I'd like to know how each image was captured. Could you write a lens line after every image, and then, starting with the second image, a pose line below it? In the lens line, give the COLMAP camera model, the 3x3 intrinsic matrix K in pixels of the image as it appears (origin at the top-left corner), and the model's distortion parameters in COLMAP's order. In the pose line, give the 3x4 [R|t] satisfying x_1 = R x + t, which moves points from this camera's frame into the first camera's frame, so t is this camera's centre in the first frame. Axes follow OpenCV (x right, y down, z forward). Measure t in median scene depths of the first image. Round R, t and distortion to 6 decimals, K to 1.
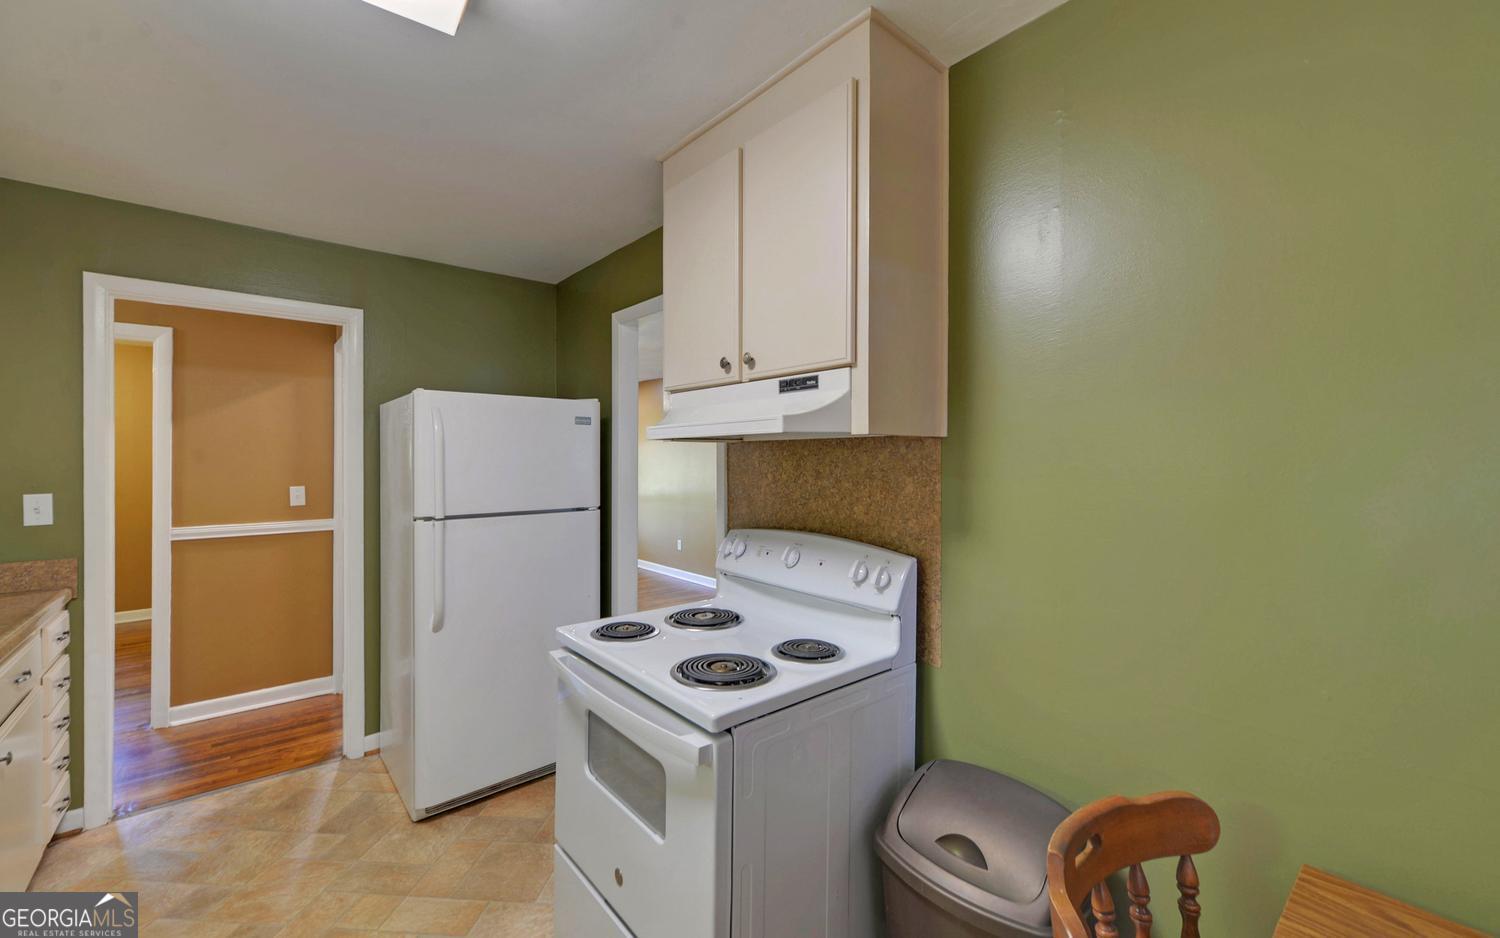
lens RADIAL K [[603.4, 0, 756.6], [0, 603.4, 452.2], [0, 0, 1]] dist [0.000277, -0.000224]
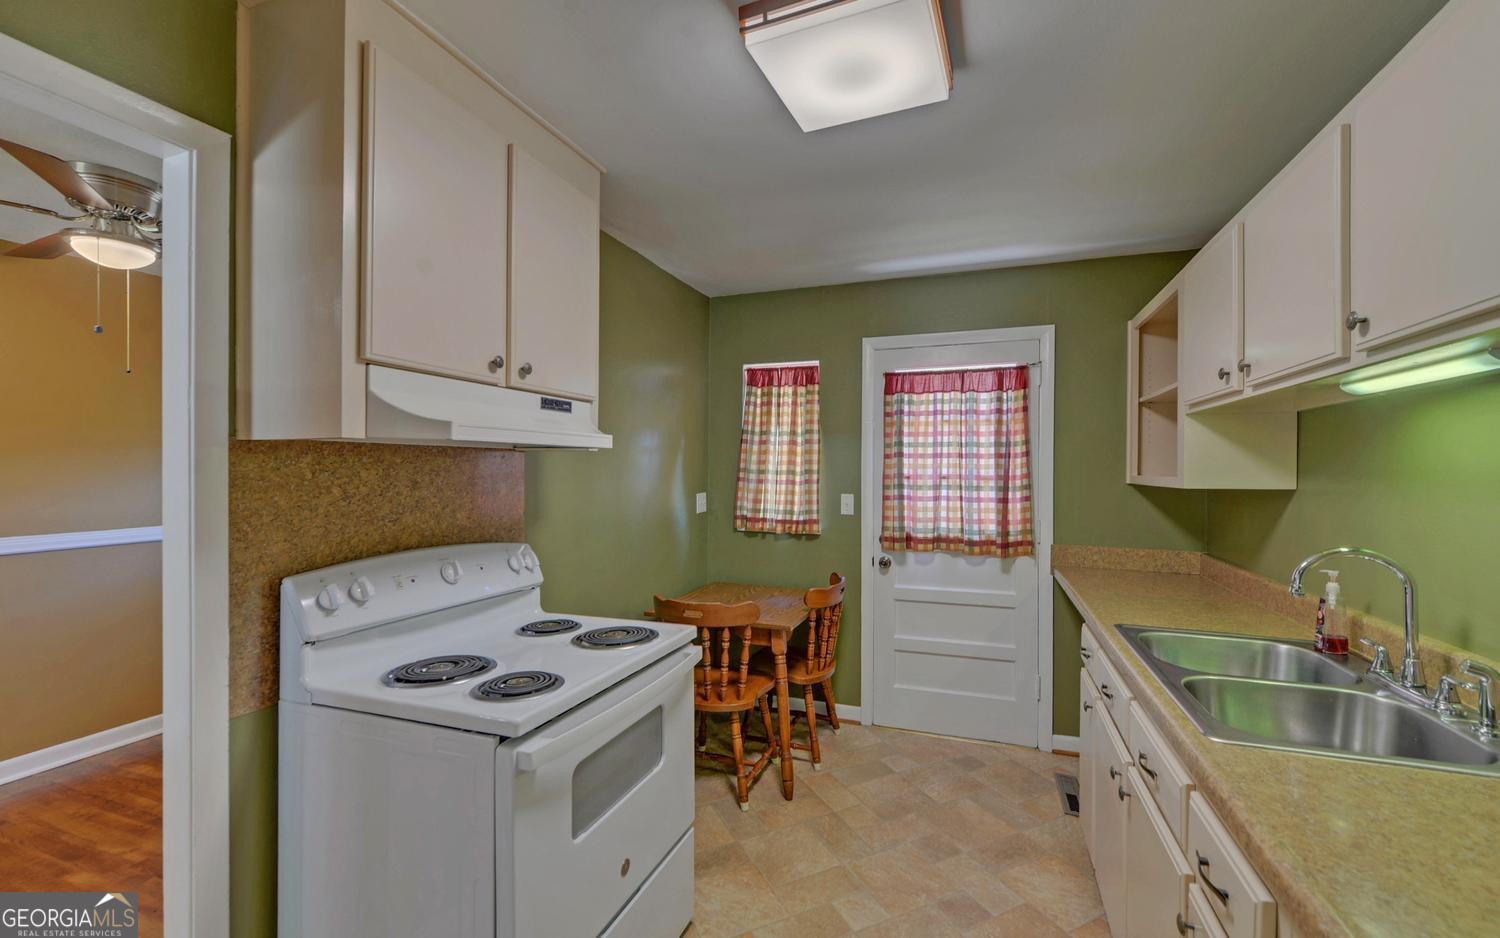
lens RADIAL K [[610.6, 0, 757.1], [0, 610.6, 478.5], [0, 0, 1]] dist [-0.000338, -0.000780]
pose [[-0.493487, -0.012401, 0.869665, -0.978191], [-0.010260, 0.999912, 0.008436, 0.015292], [-0.869693, -0.004760, -0.493571, 1.037886]]
